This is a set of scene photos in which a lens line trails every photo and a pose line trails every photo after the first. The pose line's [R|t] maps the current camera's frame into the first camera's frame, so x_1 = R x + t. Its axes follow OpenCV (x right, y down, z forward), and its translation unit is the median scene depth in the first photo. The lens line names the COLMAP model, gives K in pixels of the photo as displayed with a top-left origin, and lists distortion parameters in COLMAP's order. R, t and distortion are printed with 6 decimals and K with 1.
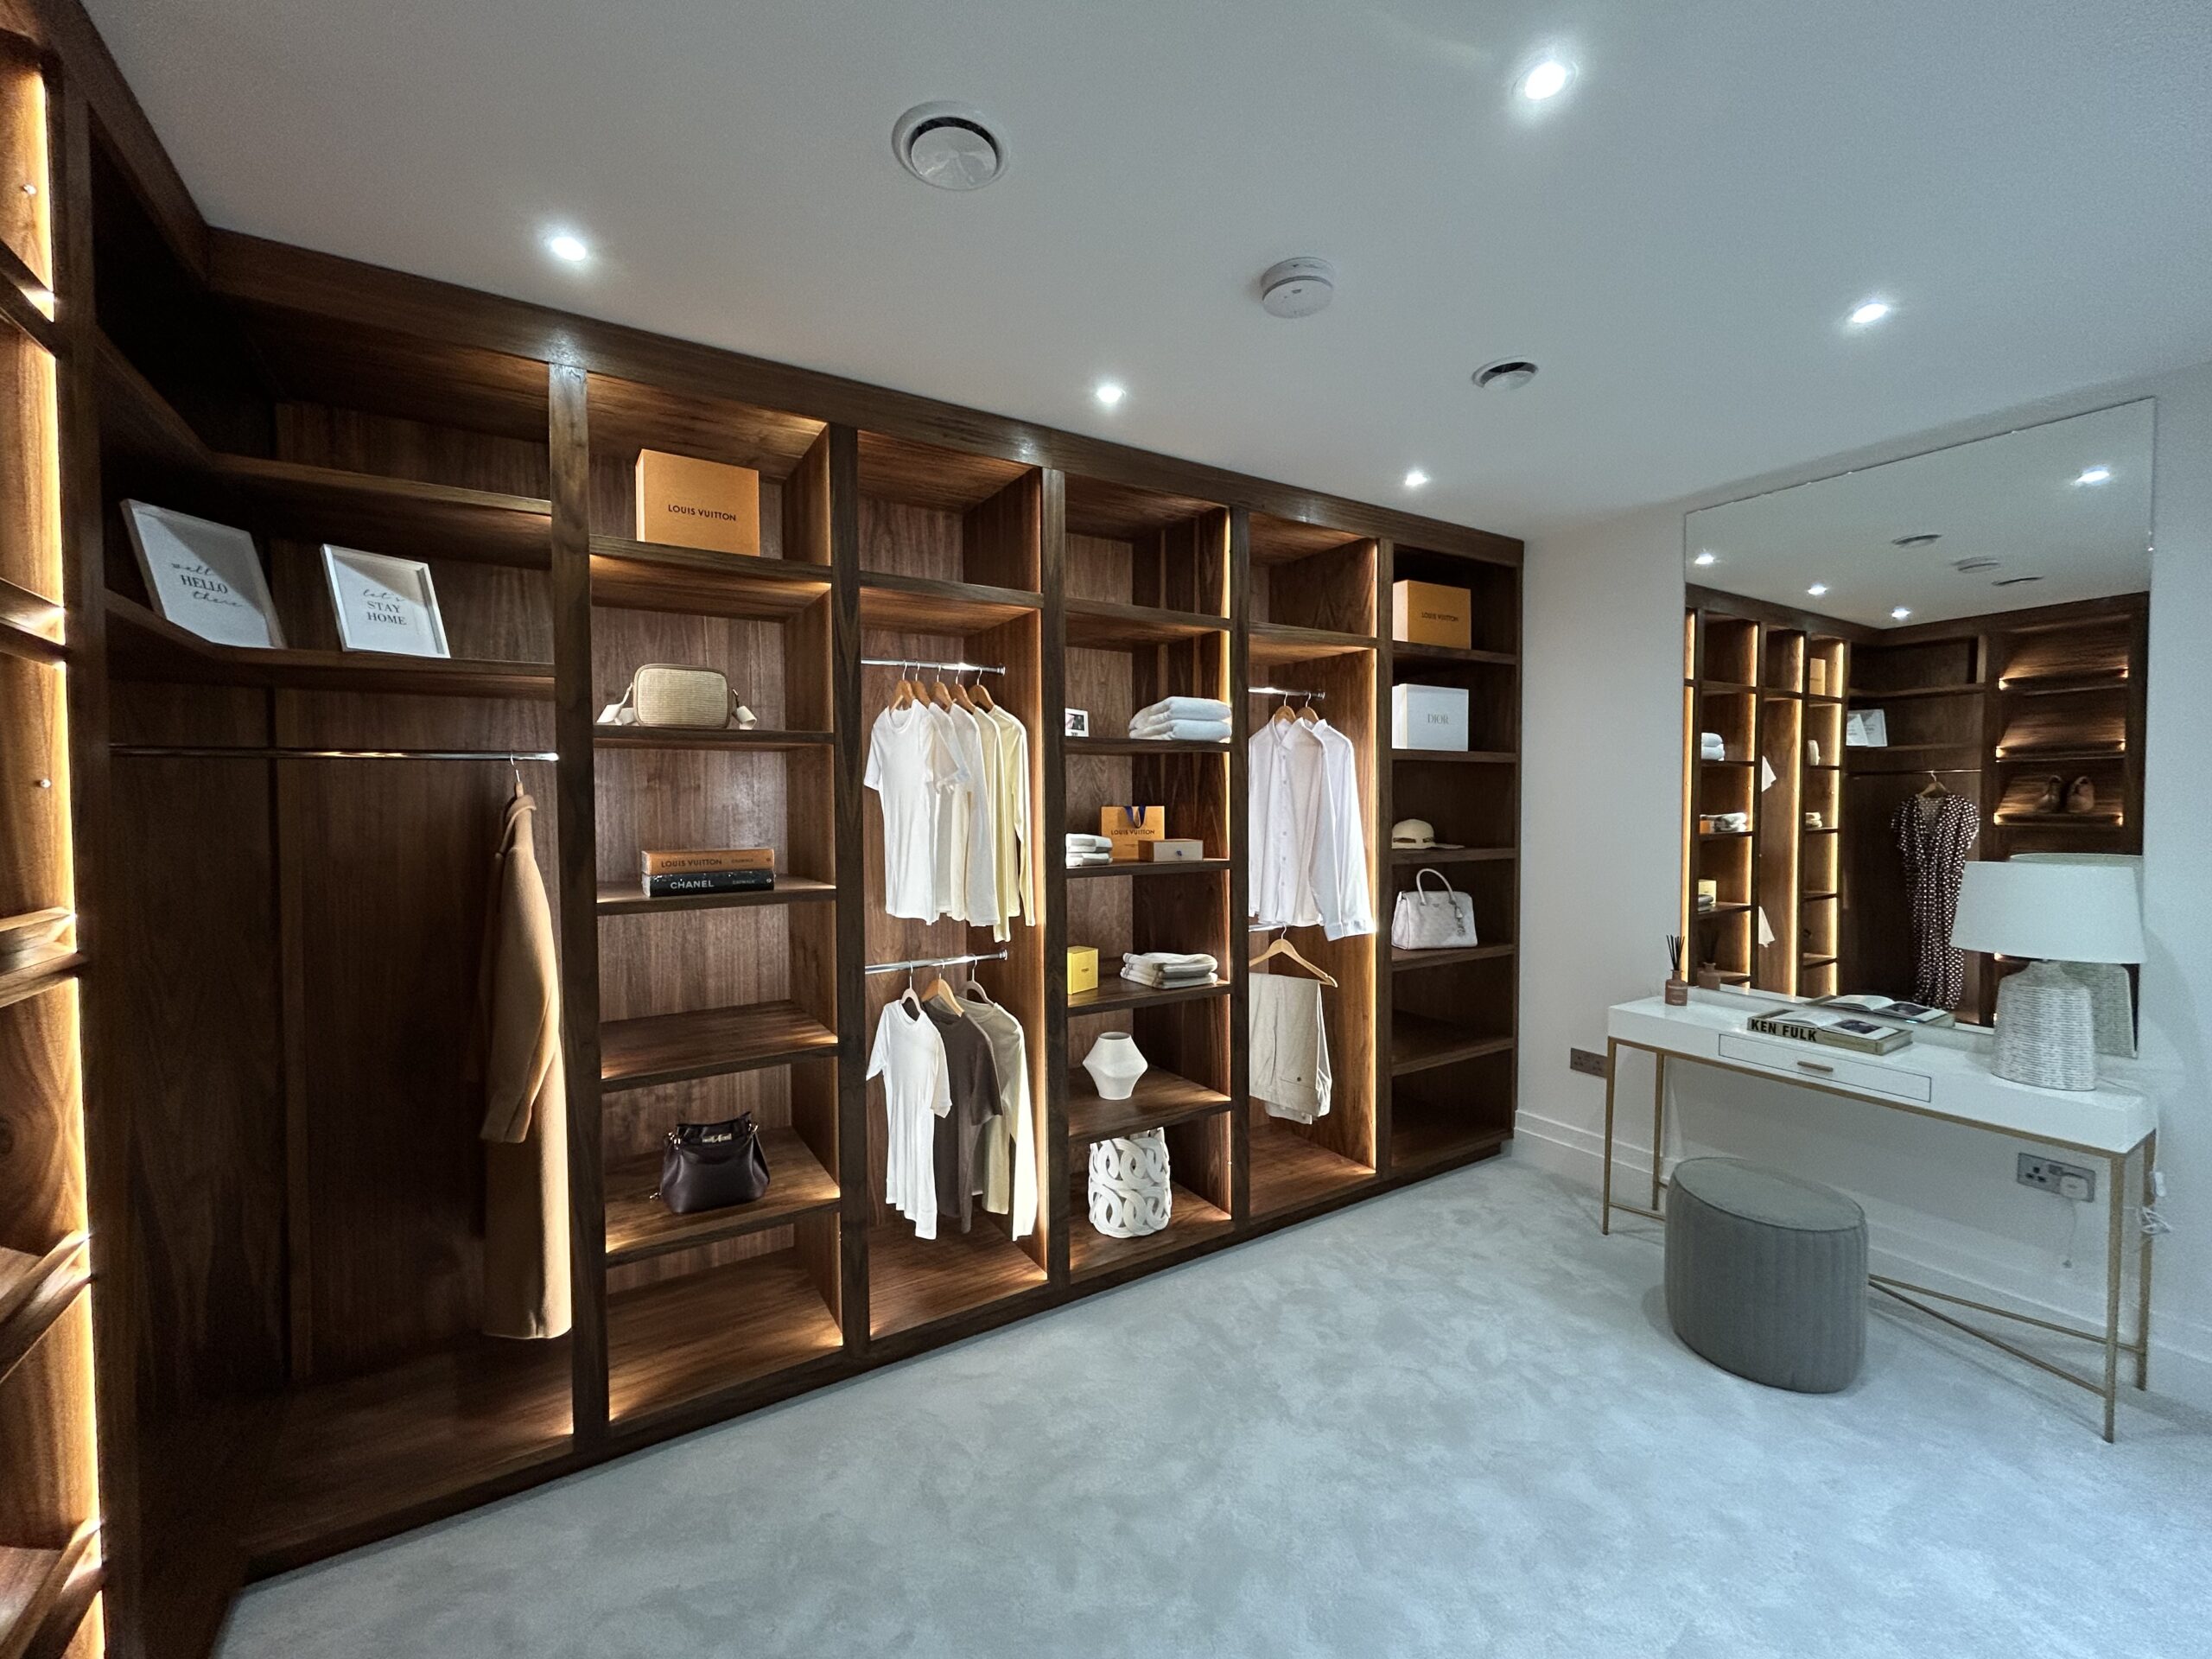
lens RADIAL K [[894.9, 0, 1093.6], [0, 894.9, 825.9], [0, 0, 1]] dist [0.000871, 0.000147]
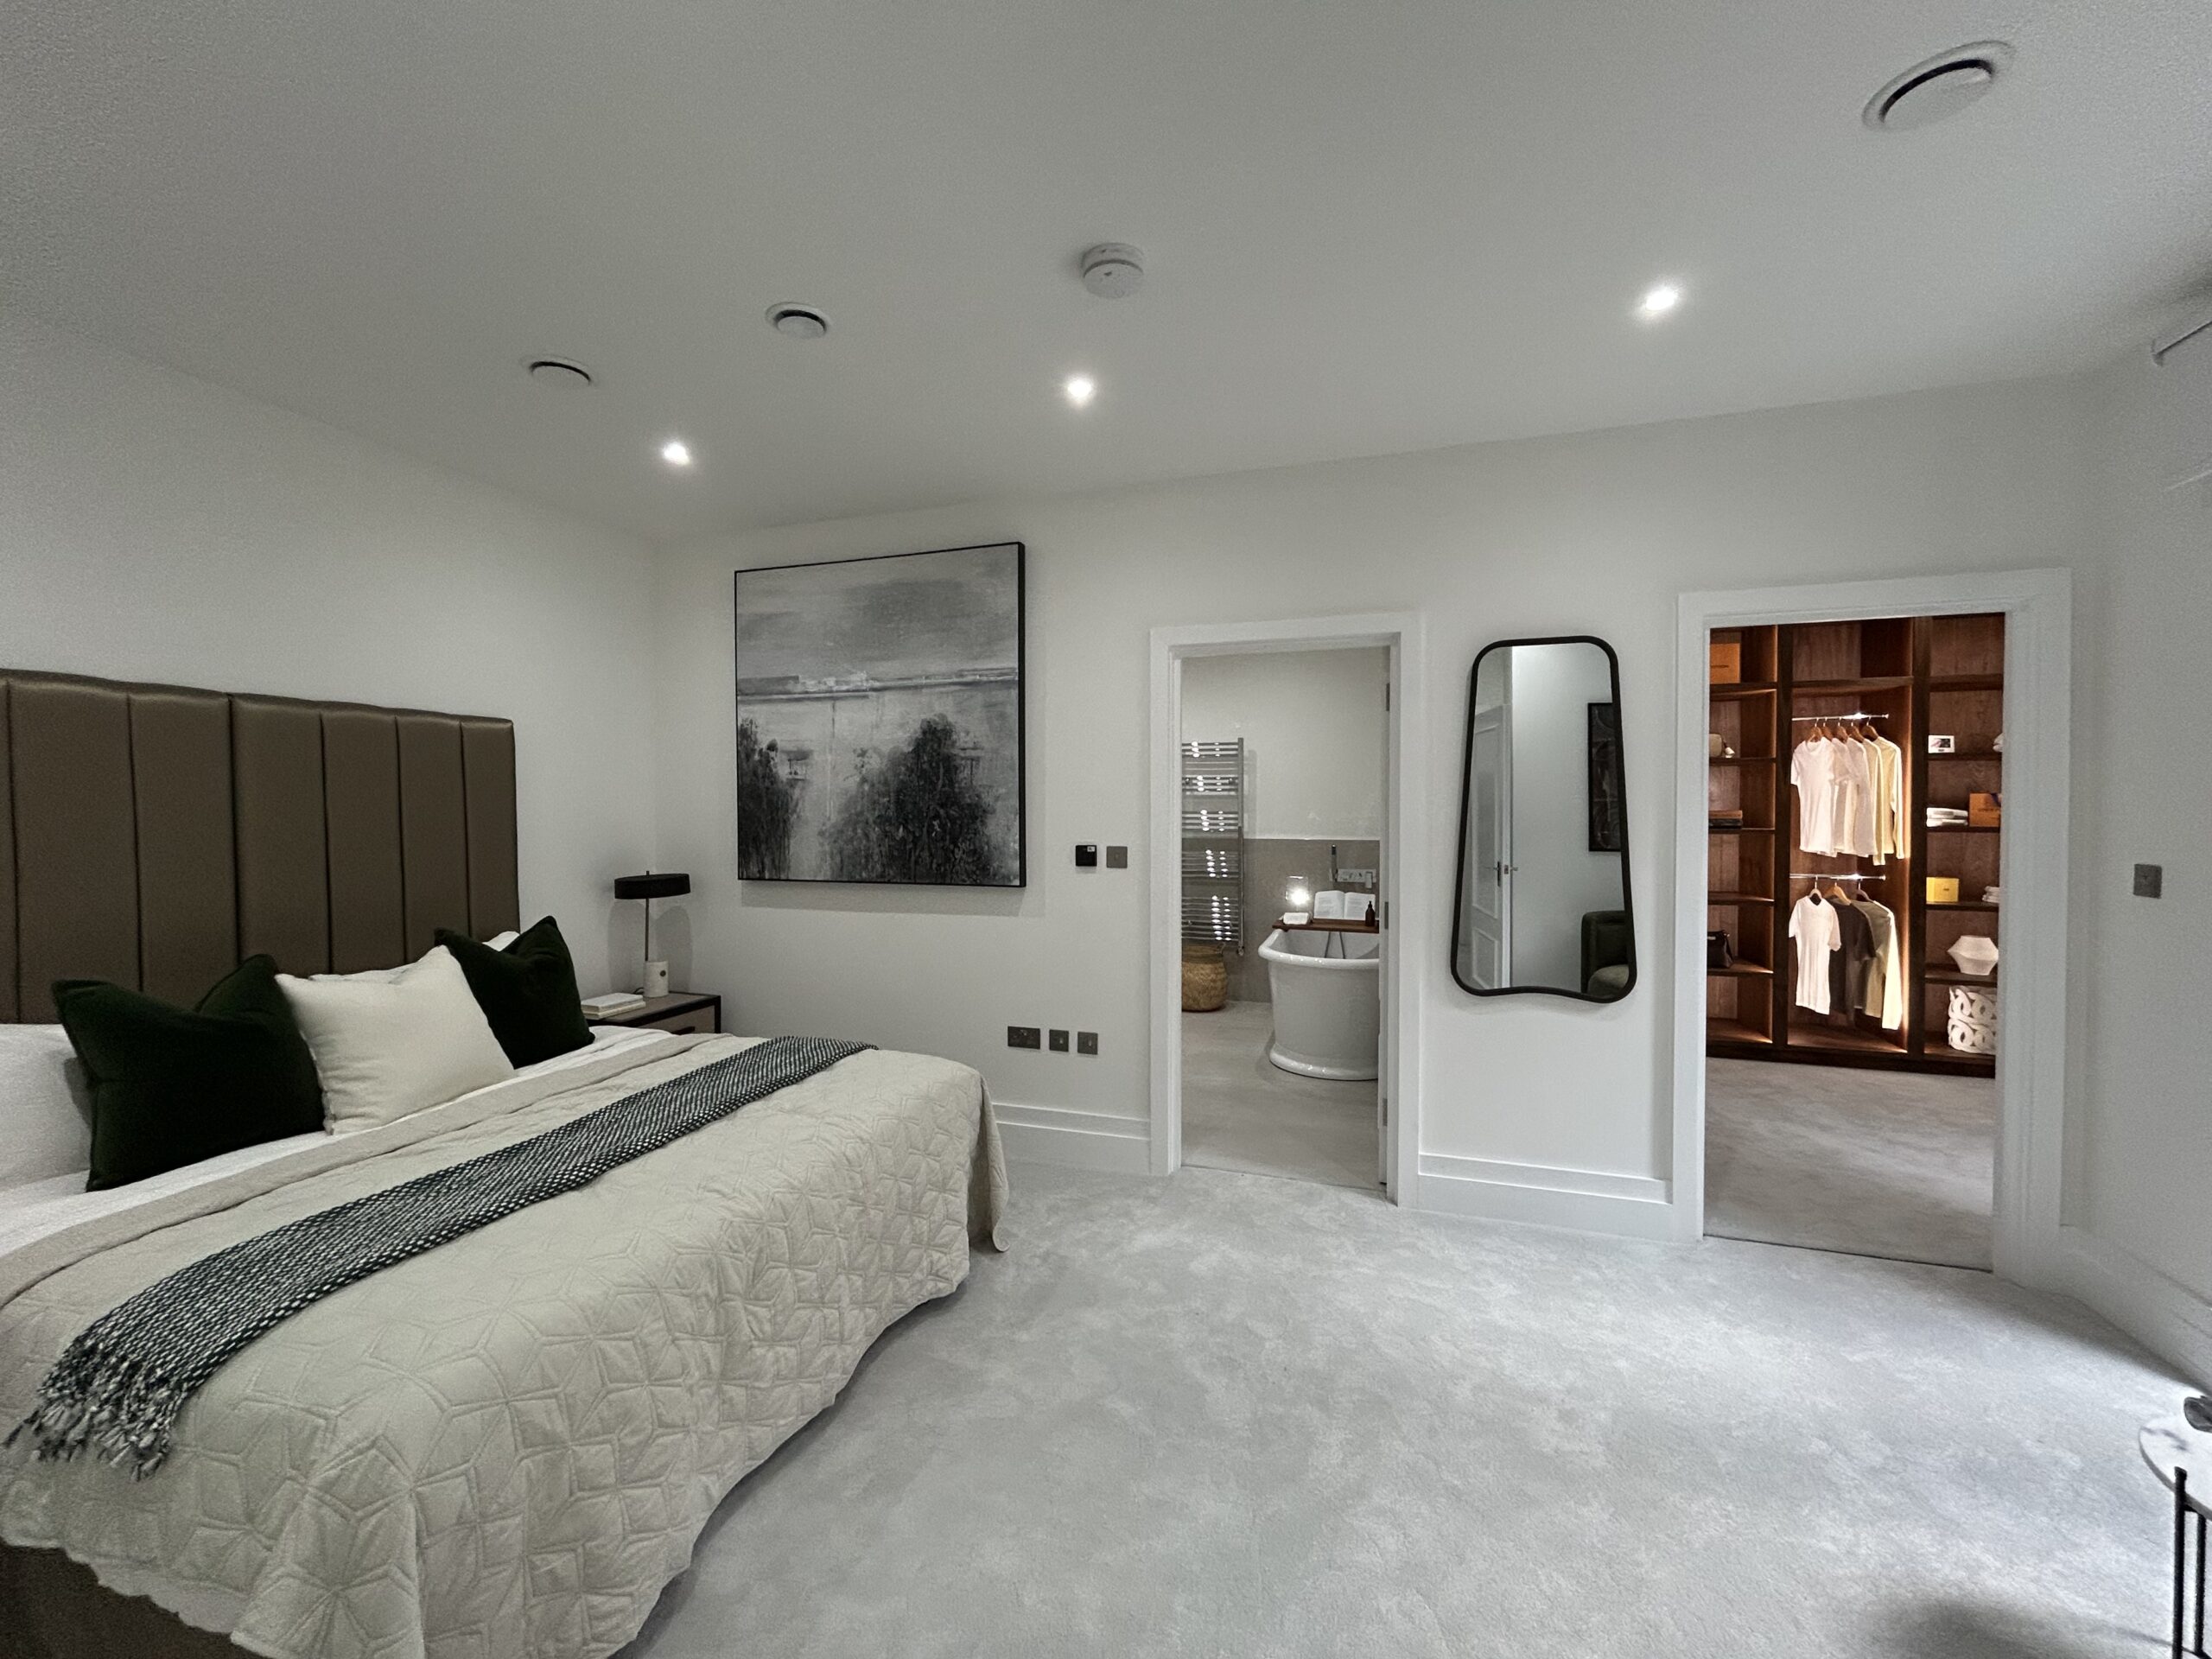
lens RADIAL K [[894.9, 0, 1093.6], [0, 894.9, 825.9], [0, 0, 1]] dist [0.000871, 0.000147]
pose [[0.640758, 0.019793, -0.767487, 0.270383], [-0.019857, 0.999760, 0.009205, 0.061013], [0.767486, 0.009341, 0.640998, -1.402938]]
